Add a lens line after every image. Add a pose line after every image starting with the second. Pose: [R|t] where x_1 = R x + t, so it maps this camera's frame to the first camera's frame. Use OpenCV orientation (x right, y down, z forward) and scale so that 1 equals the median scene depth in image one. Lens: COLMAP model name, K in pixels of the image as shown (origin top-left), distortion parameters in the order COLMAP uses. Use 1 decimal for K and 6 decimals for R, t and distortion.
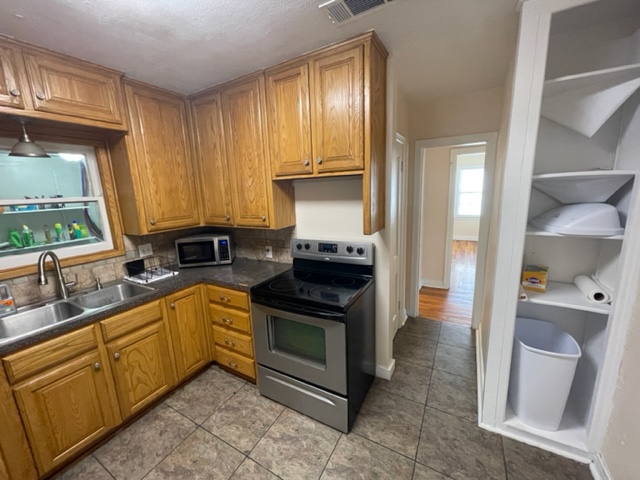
lens RADIAL K [[256.5, 0, 316.5], [0, 256.5, 239.1], [0, 0, 1]] dist [-0.002129, 0.000345]
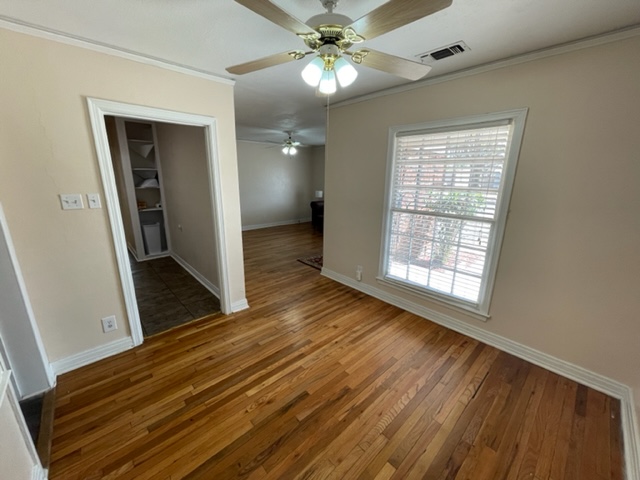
lens RADIAL K [[256.5, 0, 316.5], [0, 256.5, 239.1], [0, 0, 1]] dist [-0.002129, 0.000345]
pose [[0.271539, -0.190590, 0.943367, -1.577909], [0.157388, 0.975794, 0.151839, 0.443790], [-0.949471, 0.107244, 0.294962, -1.870516]]
